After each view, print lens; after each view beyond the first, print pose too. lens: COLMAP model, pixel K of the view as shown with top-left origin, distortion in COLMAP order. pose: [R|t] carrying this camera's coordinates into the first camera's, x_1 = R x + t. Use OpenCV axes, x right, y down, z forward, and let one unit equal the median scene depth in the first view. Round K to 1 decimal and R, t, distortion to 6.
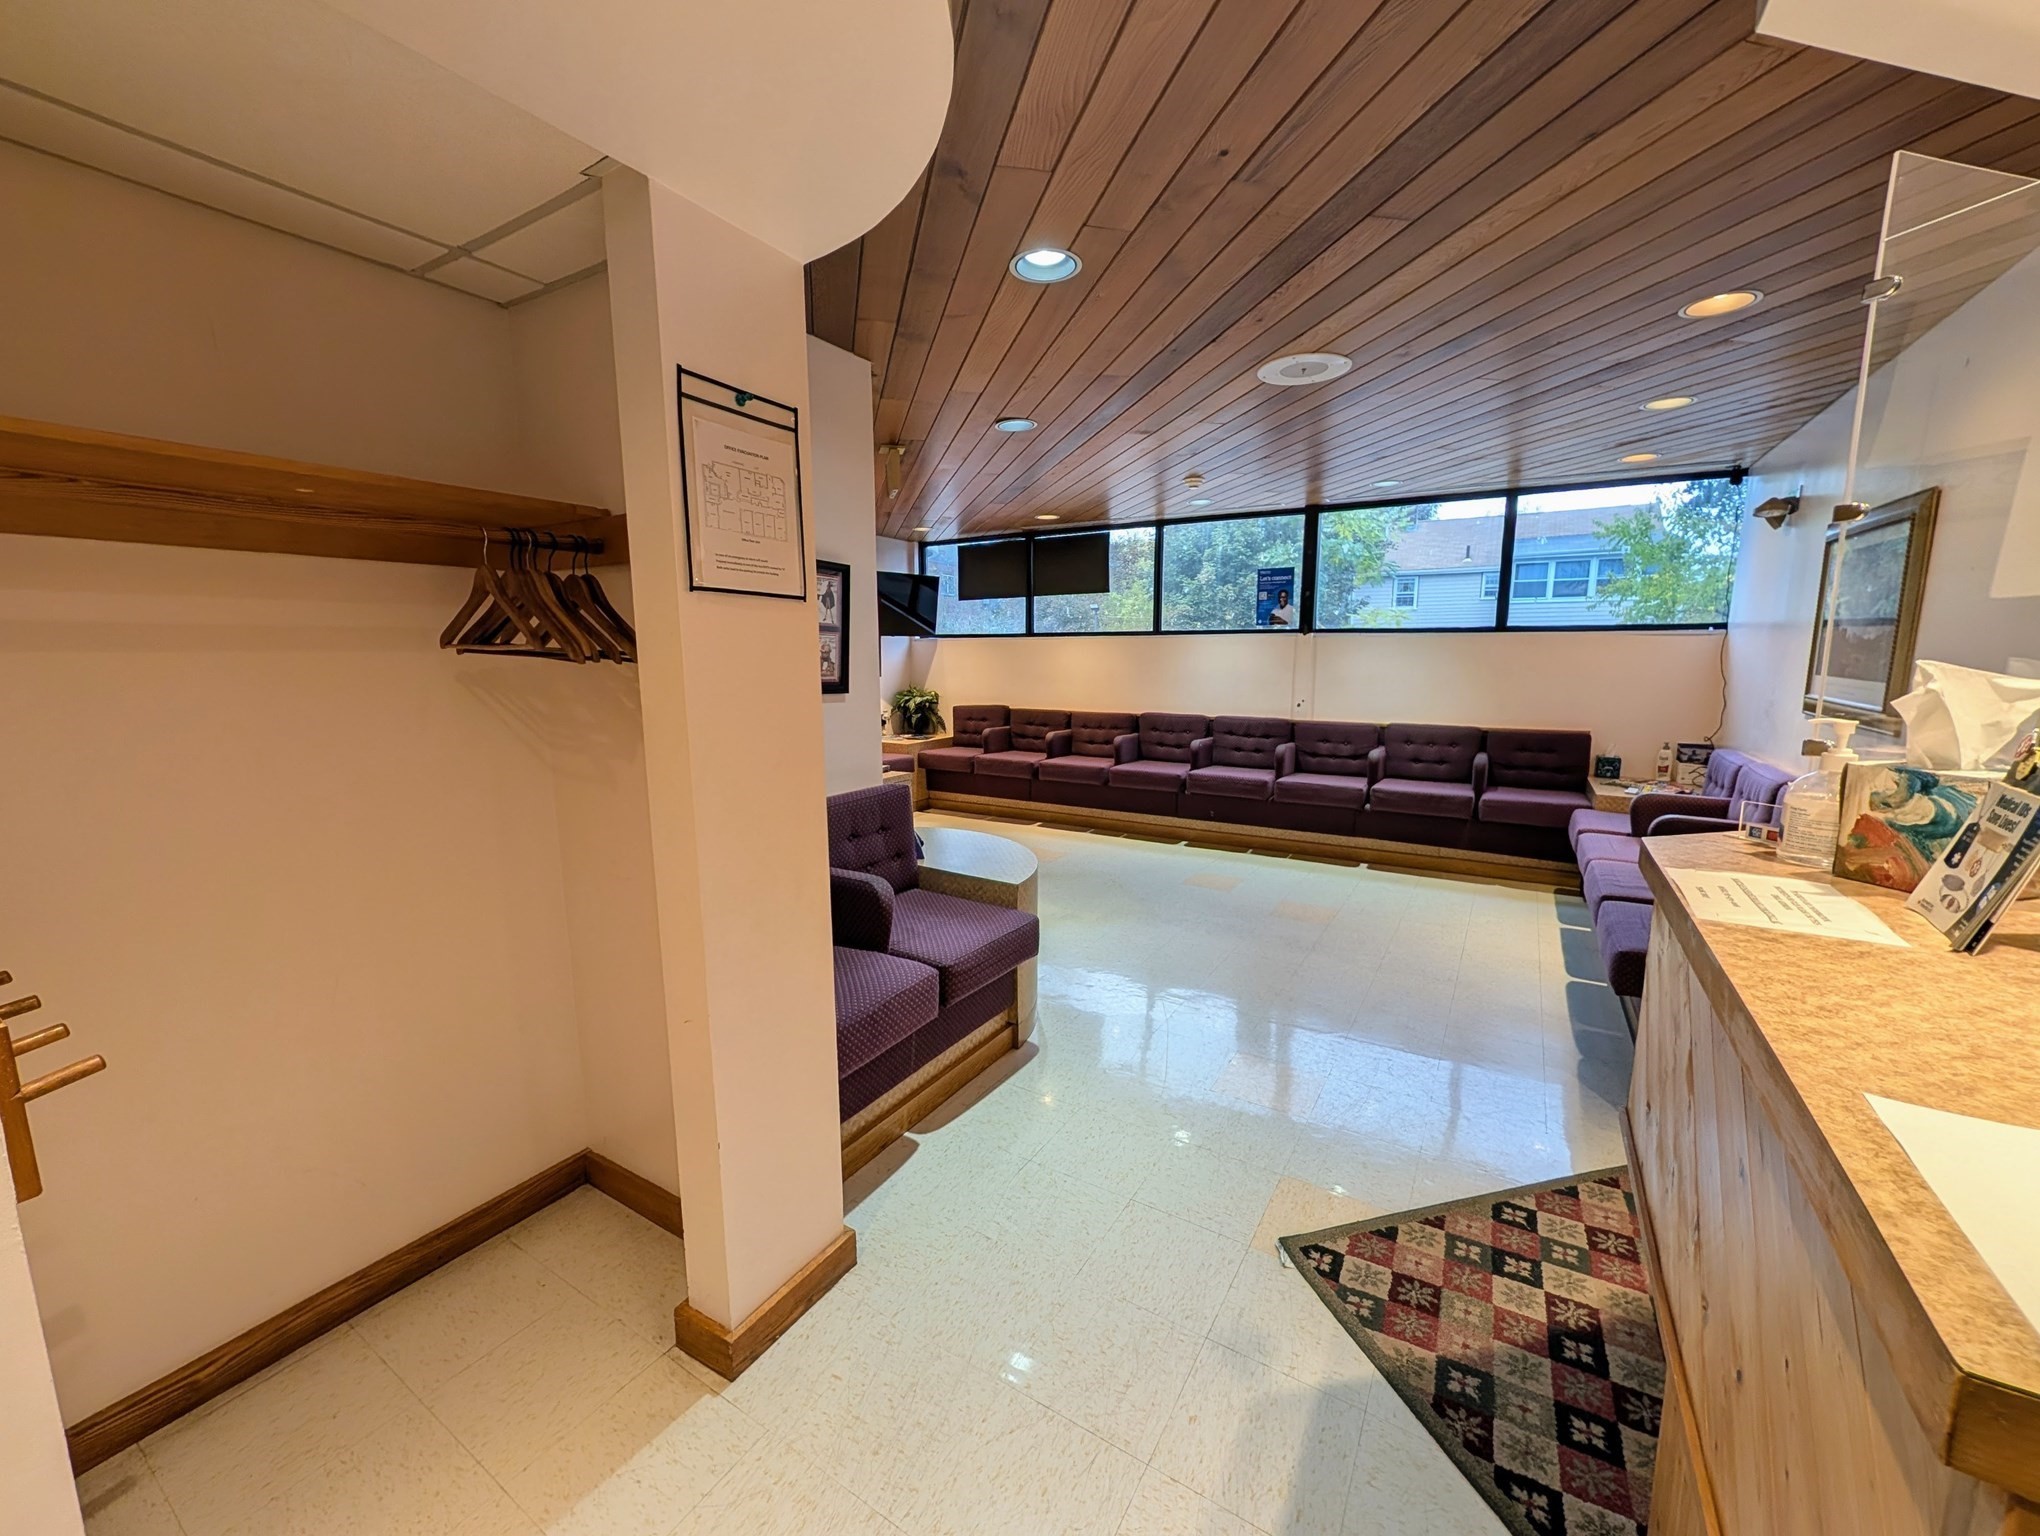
lens RADIAL K [[806.8, 0, 1020.0], [0, 806.8, 768.0], [0, 0, 1]] dist [-0.001388, -0.000197]
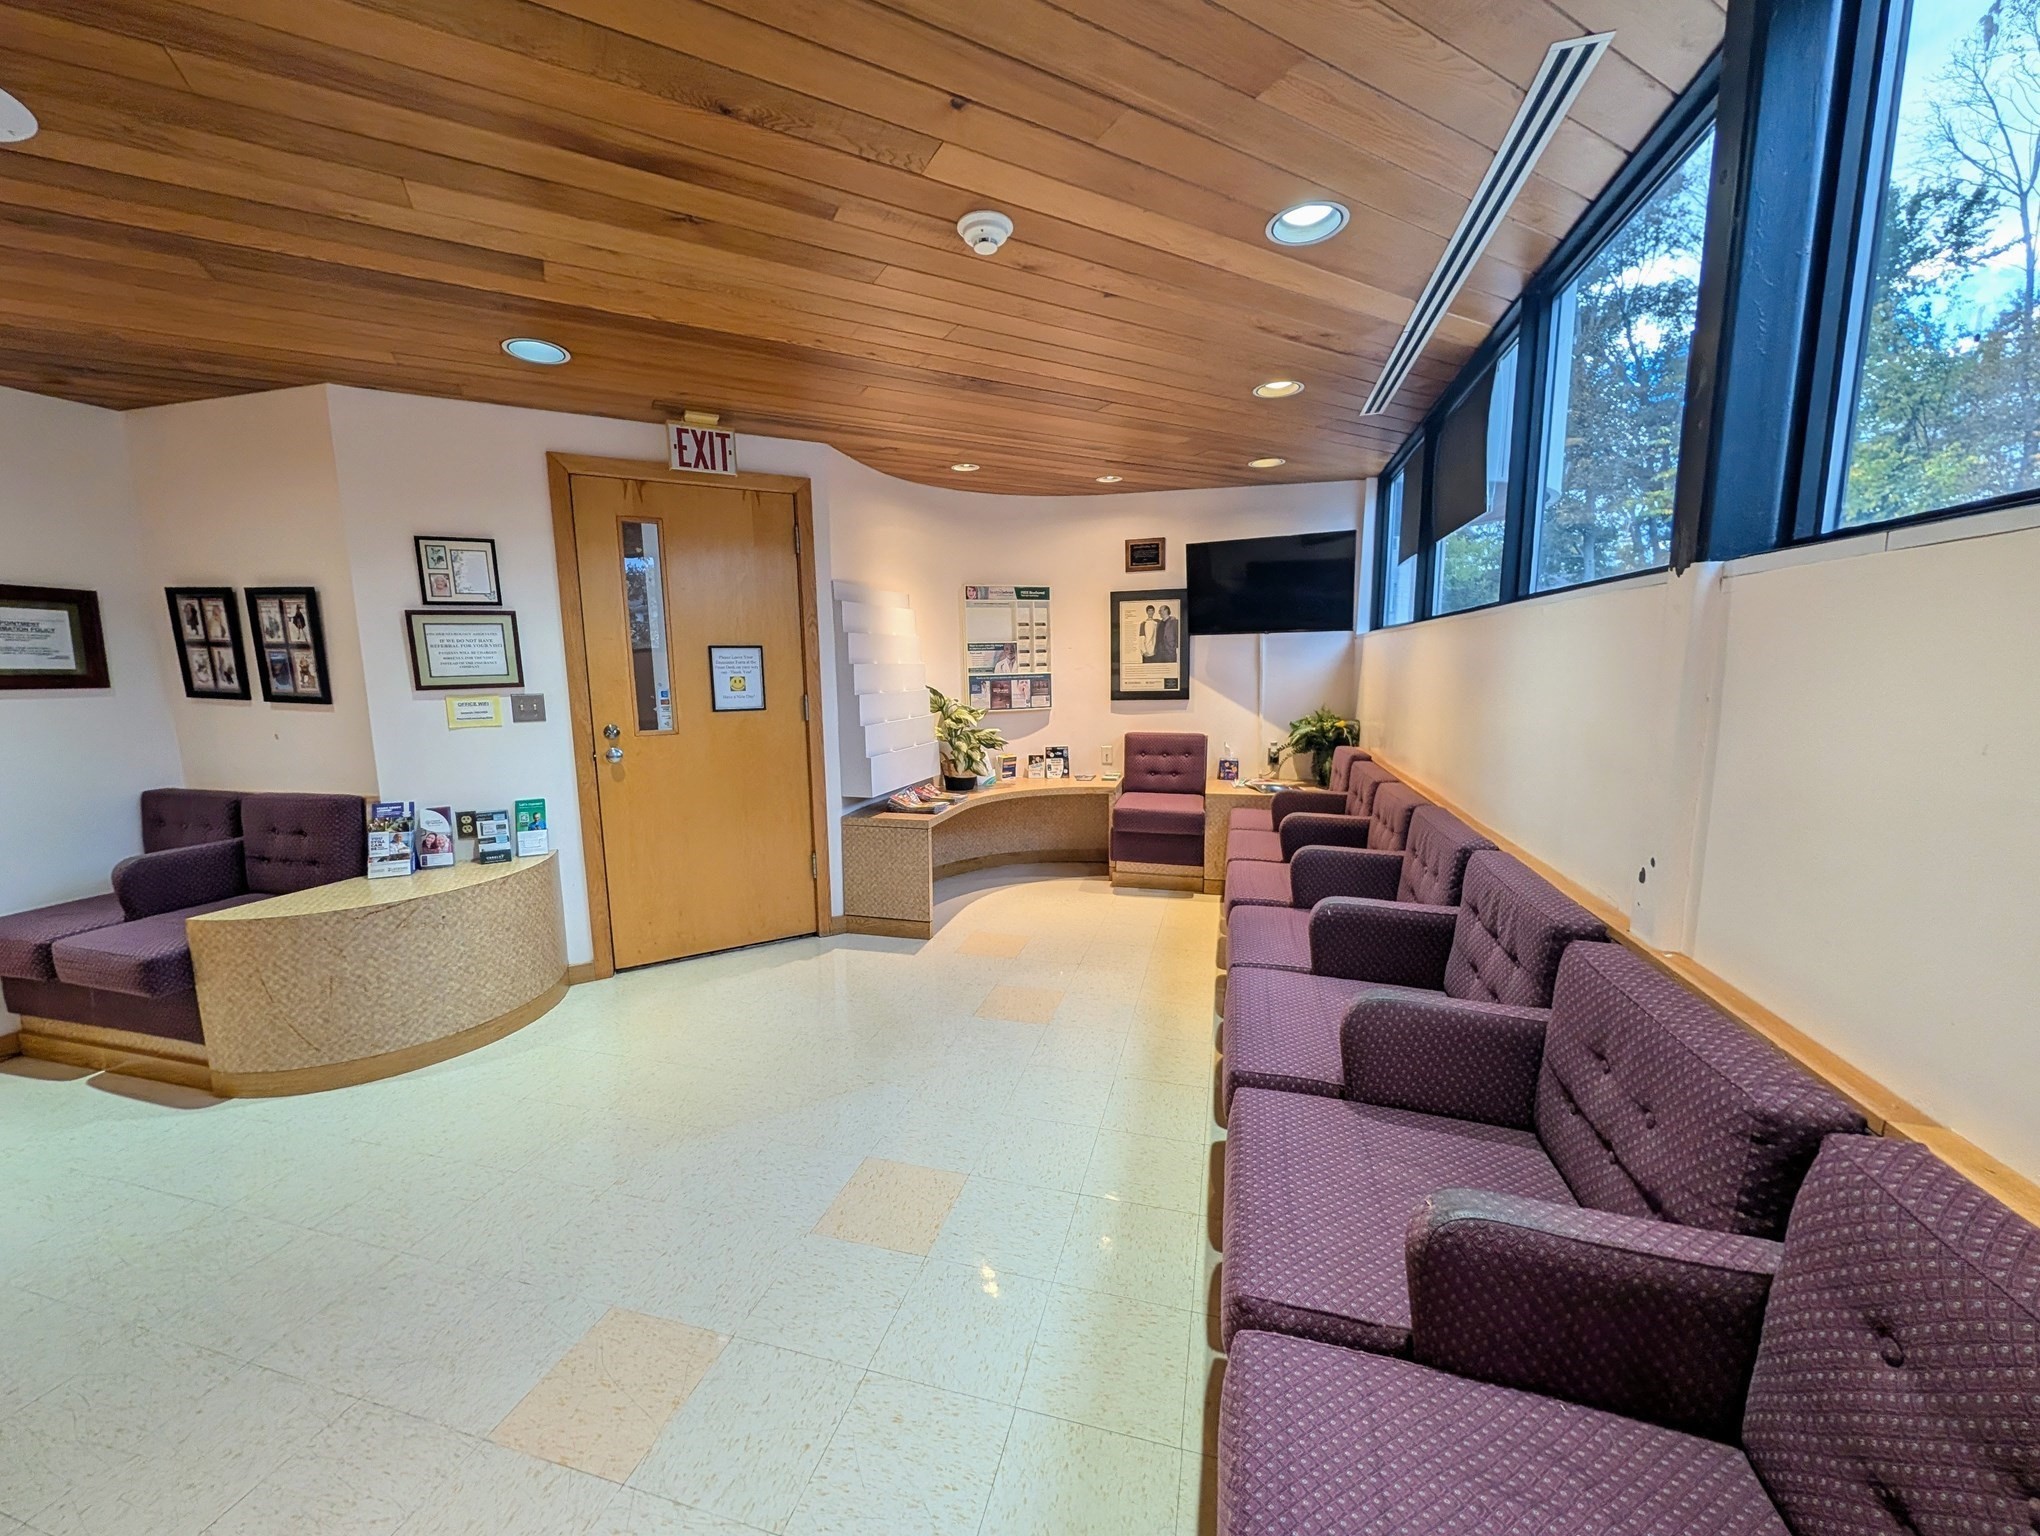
lens RADIAL K [[782.9, 0, 1020.0], [0, 782.9, 768.0], [0, 0, 1]] dist [0.000695, 0.000104]
pose [[0.278362, 0.131305, -0.951459, 0.504213], [-0.127369, 0.986909, 0.098934, -0.109767], [0.951994, 0.093647, 0.291442, 0.752279]]
